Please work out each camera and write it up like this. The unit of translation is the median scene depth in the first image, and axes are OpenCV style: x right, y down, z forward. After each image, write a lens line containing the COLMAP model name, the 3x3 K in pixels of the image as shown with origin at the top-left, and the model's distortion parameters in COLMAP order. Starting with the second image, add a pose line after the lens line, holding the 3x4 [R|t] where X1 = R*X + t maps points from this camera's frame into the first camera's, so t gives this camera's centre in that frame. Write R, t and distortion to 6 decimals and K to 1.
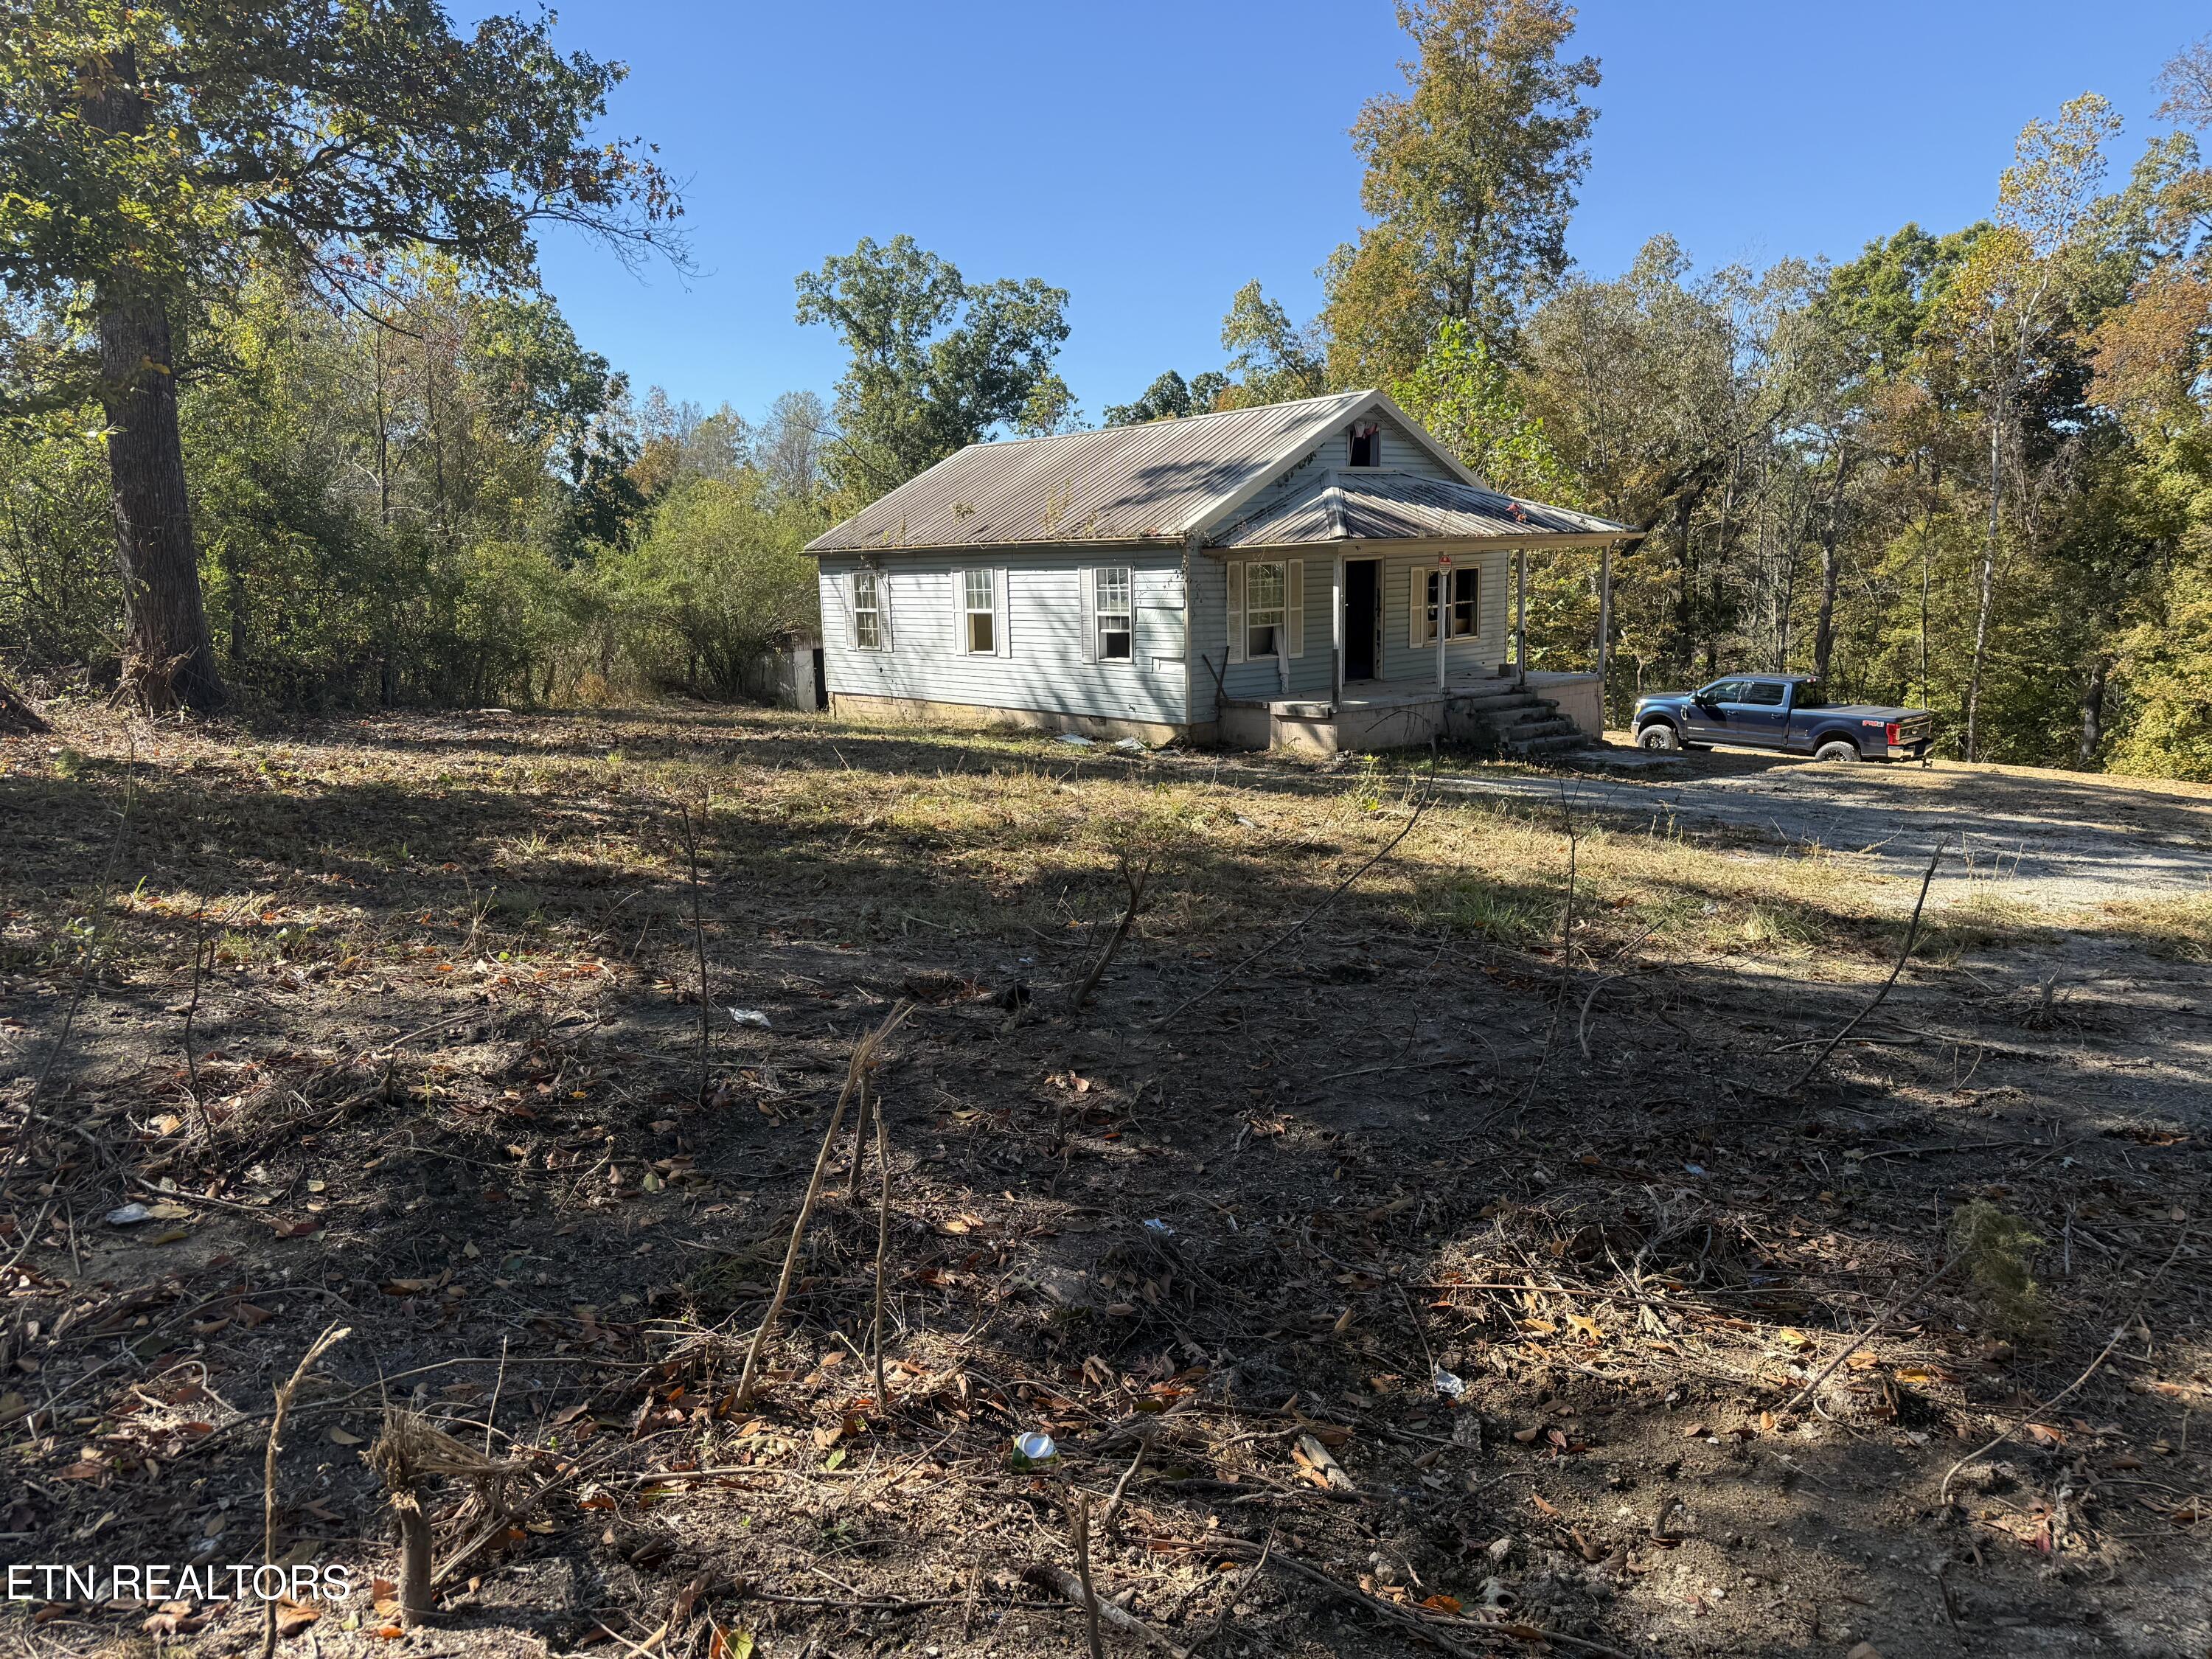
lens RADIAL K [[1553.1, 0, 1103.9], [0, 1553.1, 820.6], [0, 0, 1]] dist [0.051188, -0.062196]
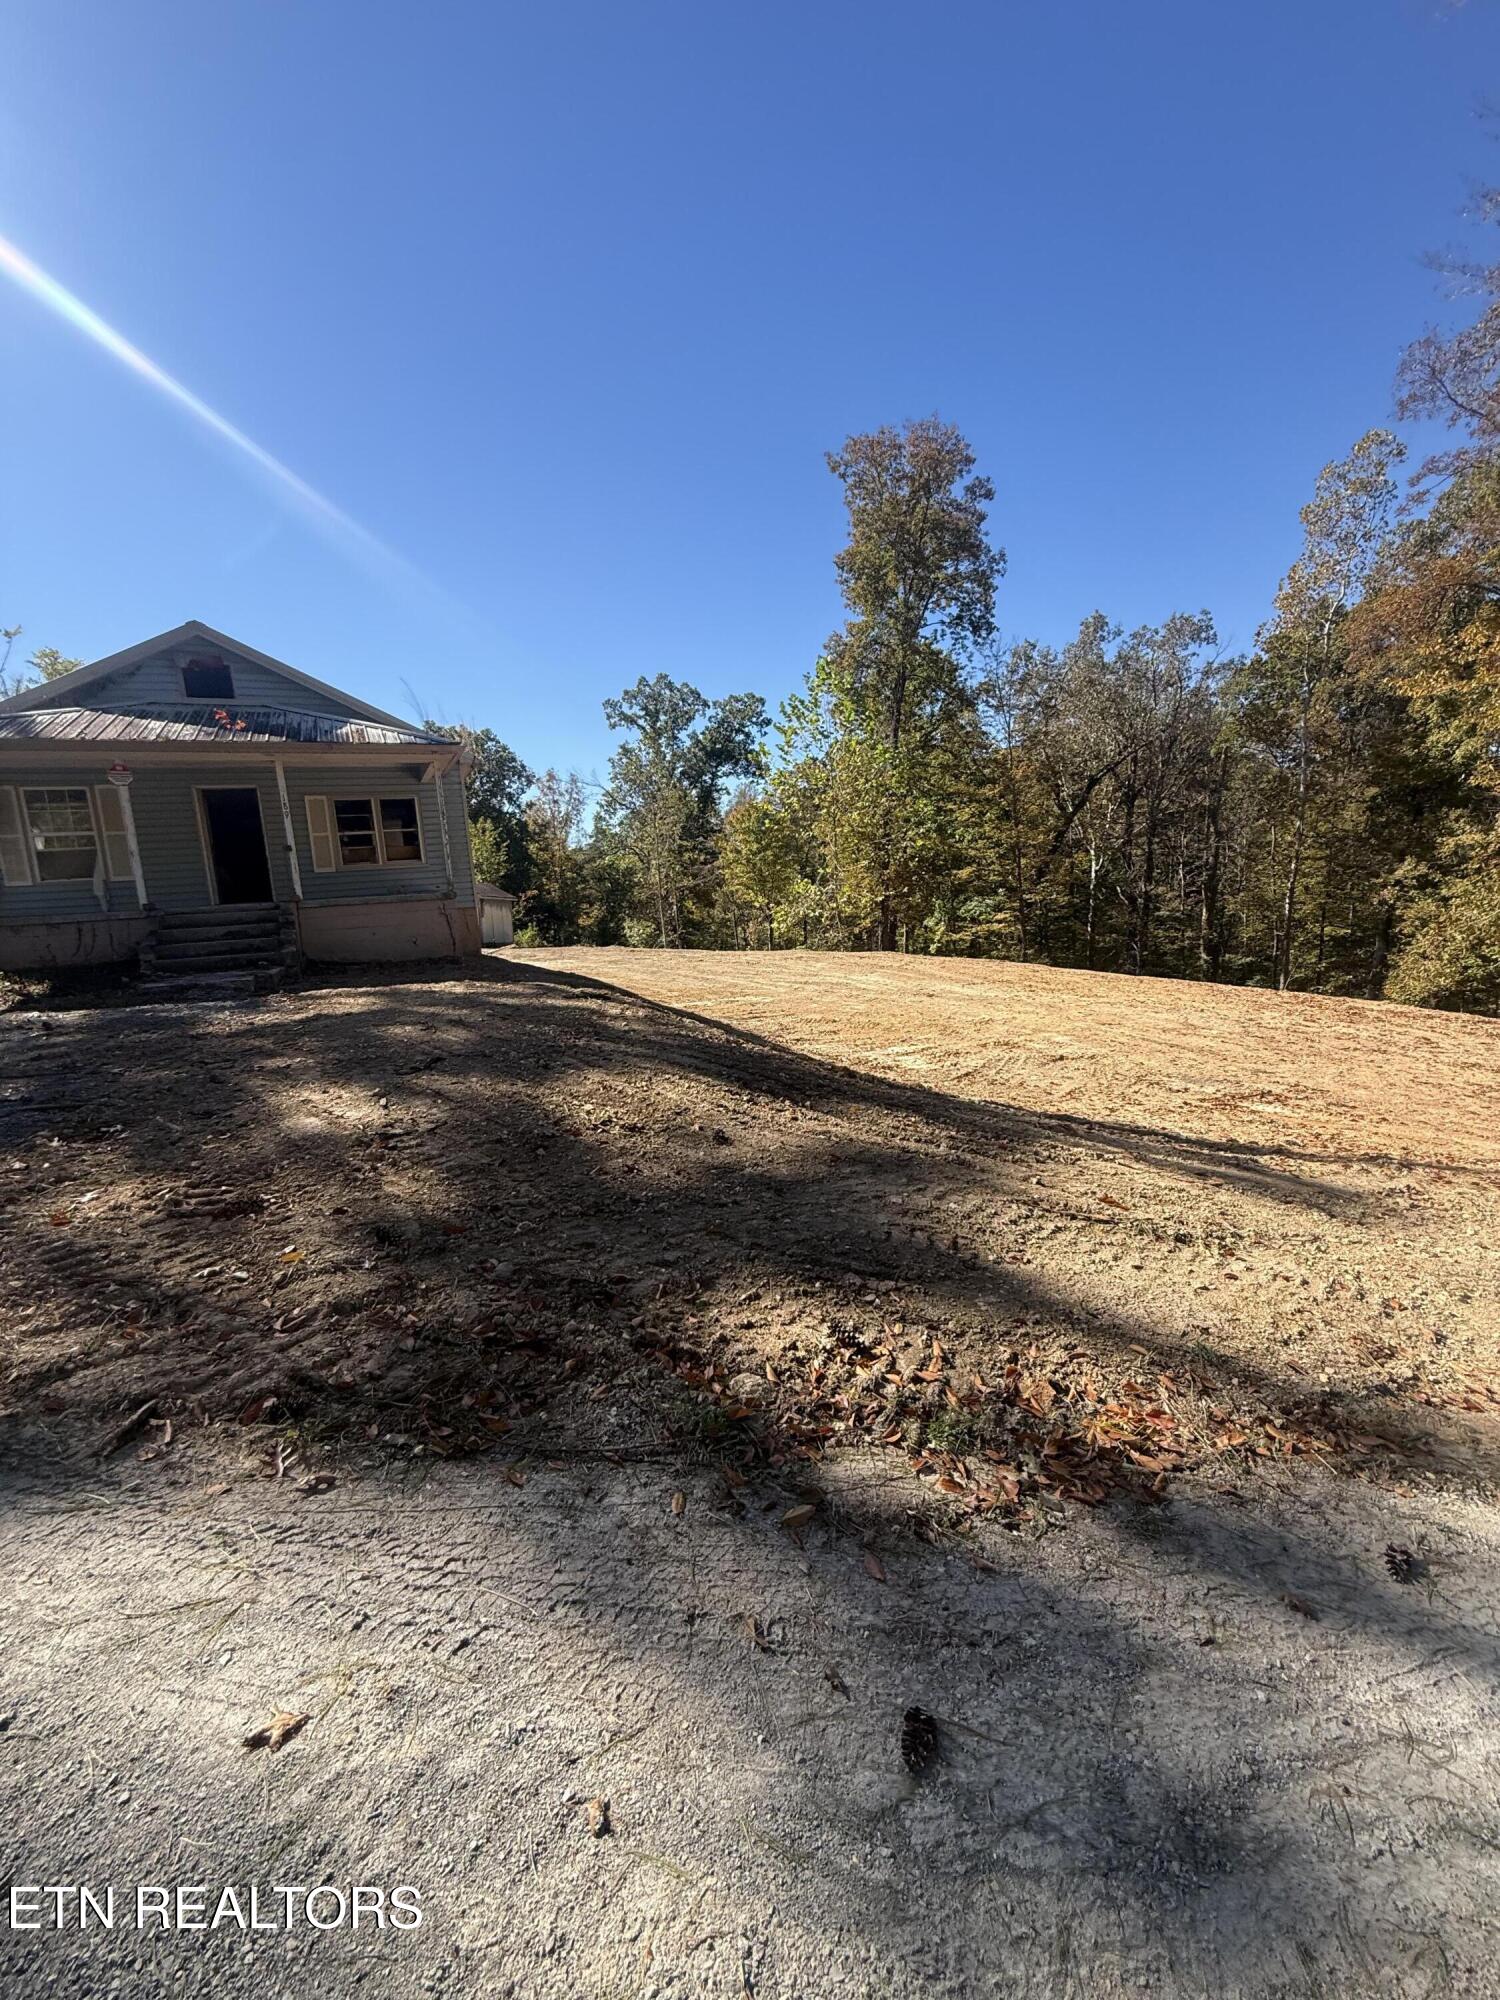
lens RADIAL K [[796.0, 0, 747.7], [0, 796.0, 997.6], [0, 0, 1]] dist [-0.003146, 0.000637]
pose [[0.967870, 0.003232, -0.251431, 0.407305], [-0.004847, 0.999971, -0.005806, -0.015780], [0.251405, 0.006839, 0.967858, 0.359961]]
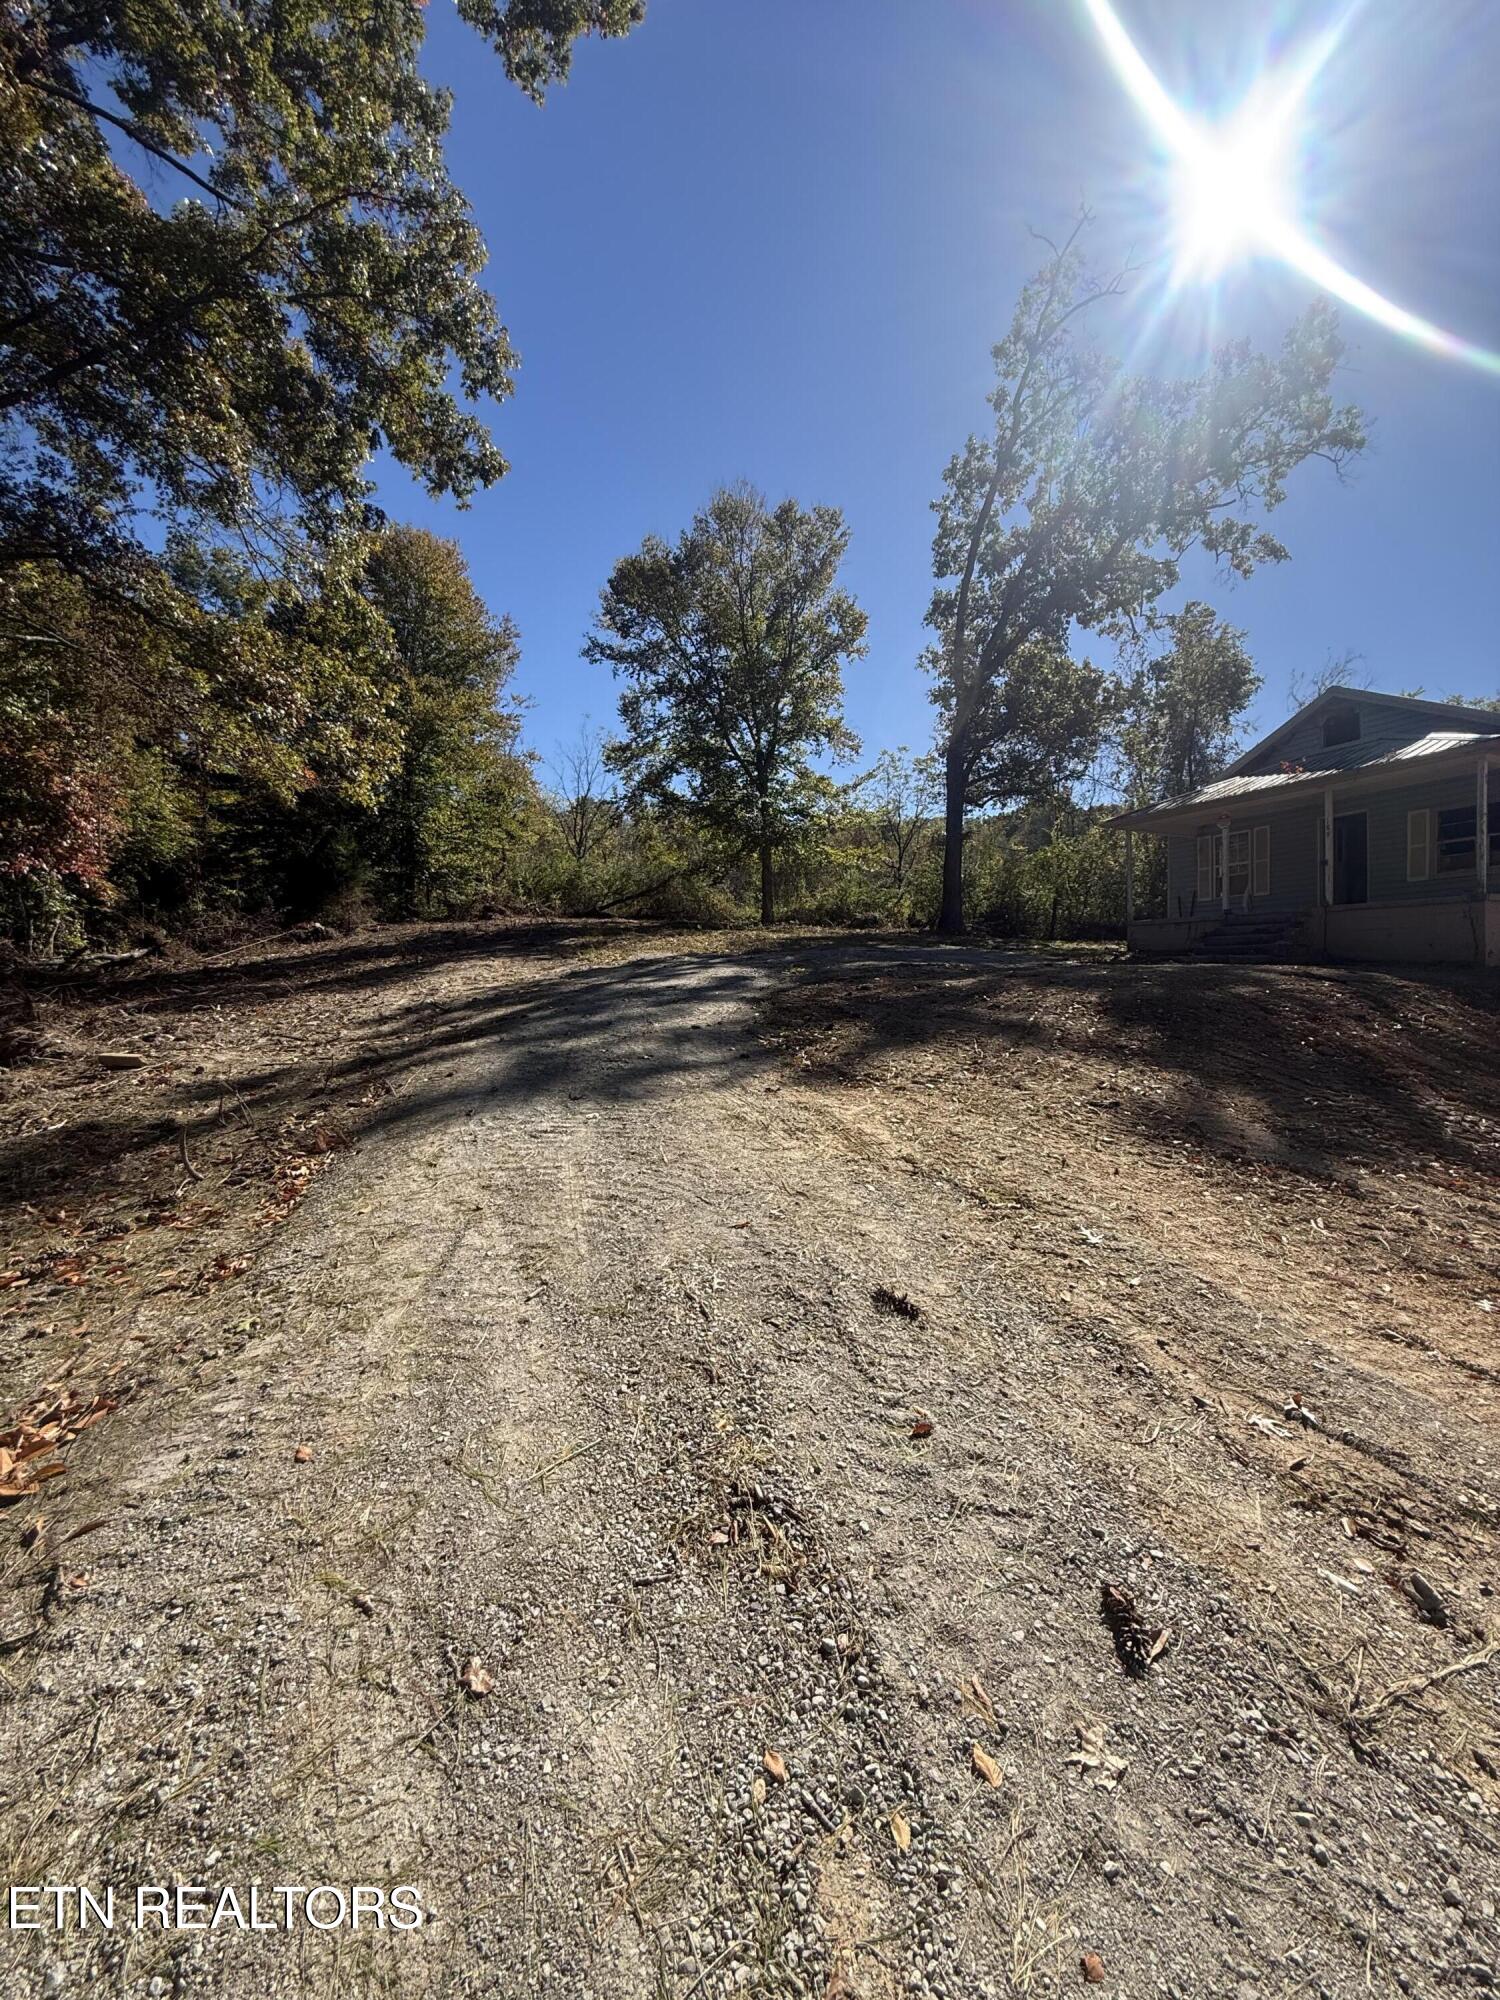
lens RADIAL K [[796.0, 0, 747.0], [0, 796.0, 998.5], [0, 0, 1]] dist [-0.003146, 0.000637]
pose [[-0.245963, 0.057905, -0.967548, 0.582482], [-0.135291, 0.986391, 0.093425, -0.009948], [0.959791, 0.153880, -0.234782, 0.447485]]
